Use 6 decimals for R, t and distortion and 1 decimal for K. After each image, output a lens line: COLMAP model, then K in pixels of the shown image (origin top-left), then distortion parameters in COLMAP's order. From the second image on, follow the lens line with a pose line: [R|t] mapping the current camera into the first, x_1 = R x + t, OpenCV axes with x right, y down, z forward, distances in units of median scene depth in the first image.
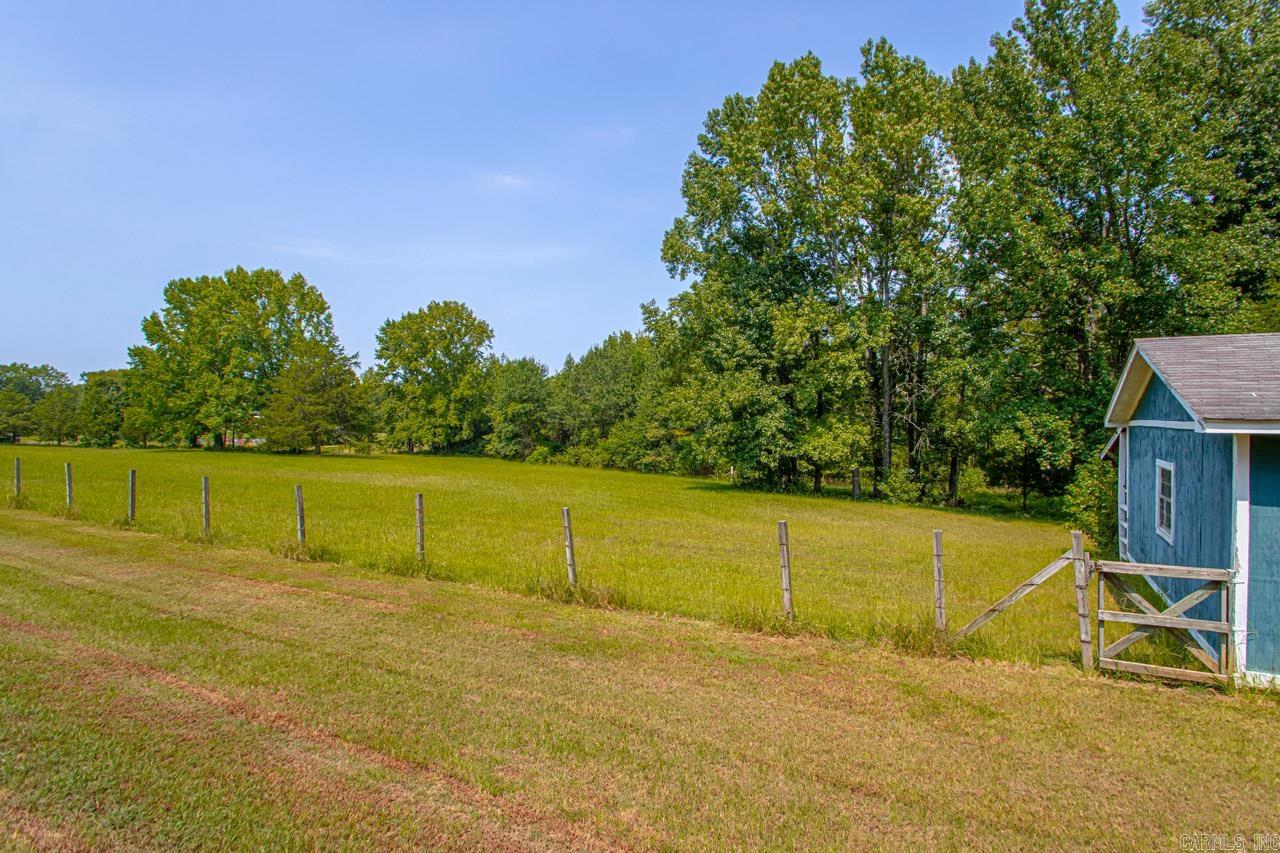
lens RADIAL K [[592.7, 0, 640.0], [0, 592.7, 426.5], [0, 0, 1]] dist [0.027077, -0.025765]
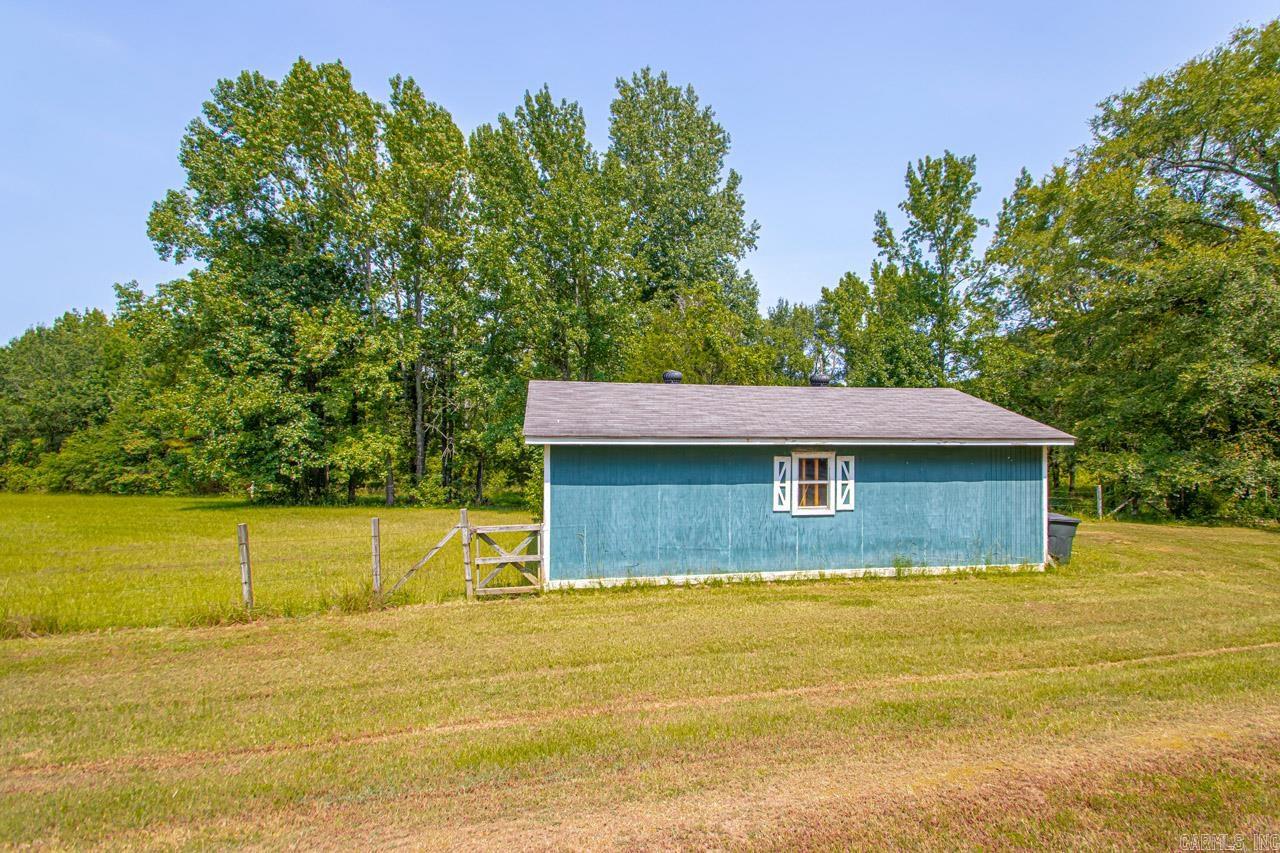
lens RADIAL K [[592.7, 0, 640.0], [0, 592.7, 426.5], [0, 0, 1]] dist [0.027077, -0.025765]
pose [[0.754952, 0.007276, 0.655740, 0.013323], [0.001678, 0.999914, -0.013027, -0.002439], [-0.655778, 0.010936, 0.754875, -0.079117]]
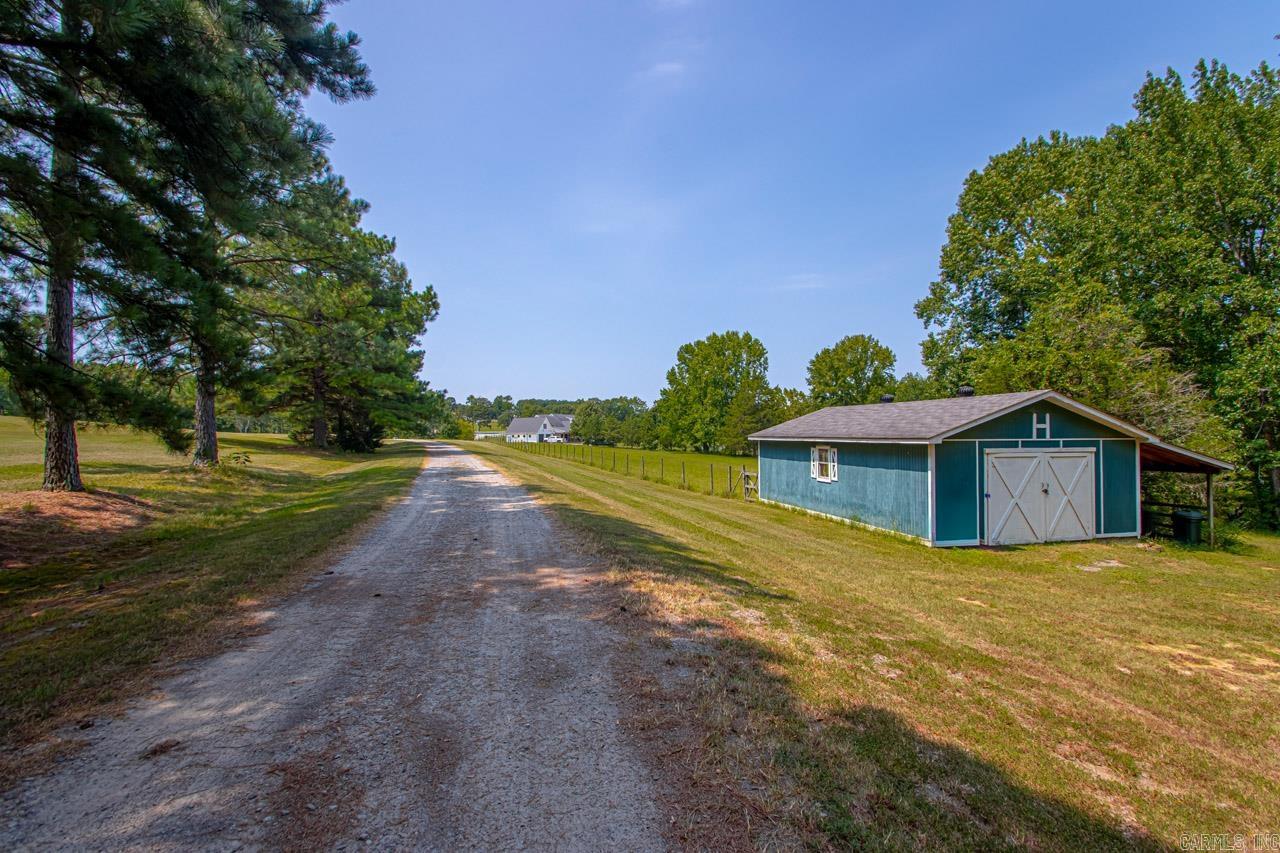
lens RADIAL K [[592.7, 0, 640.0], [0, 592.7, 426.5], [0, 0, 1]] dist [0.027077, -0.025765]
pose [[0.705318, -0.008425, -0.708841, 0.534708], [-0.006663, 0.999806, -0.018514, 0.000684], [0.708860, 0.017781, 0.705125, -0.394740]]
